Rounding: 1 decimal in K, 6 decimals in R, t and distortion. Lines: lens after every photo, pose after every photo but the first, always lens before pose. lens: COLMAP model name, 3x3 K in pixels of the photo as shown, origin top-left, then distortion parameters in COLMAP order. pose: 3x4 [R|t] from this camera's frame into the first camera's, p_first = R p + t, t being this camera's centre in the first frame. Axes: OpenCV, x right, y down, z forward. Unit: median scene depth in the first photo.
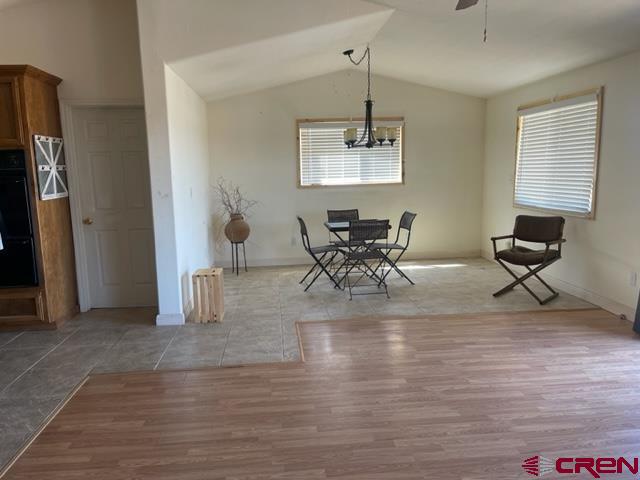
lens RADIAL K [[477.9, 0, 314.7], [0, 477.9, 239.7], [0, 0, 1]] dist [0.066855, -0.090466]
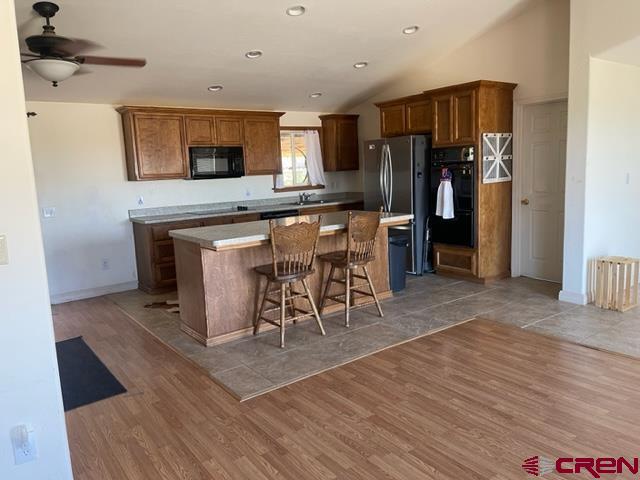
lens RADIAL K [[477.9, 0, 321.7], [0, 477.9, 236.6], [0, 0, 1]] dist [0.066855, -0.090466]
pose [[0.519232, 0.119252, -0.846272, 0.294644], [-0.093318, 0.992207, 0.082561, -0.005069], [0.849523, 0.036104, 0.526315, -0.042122]]
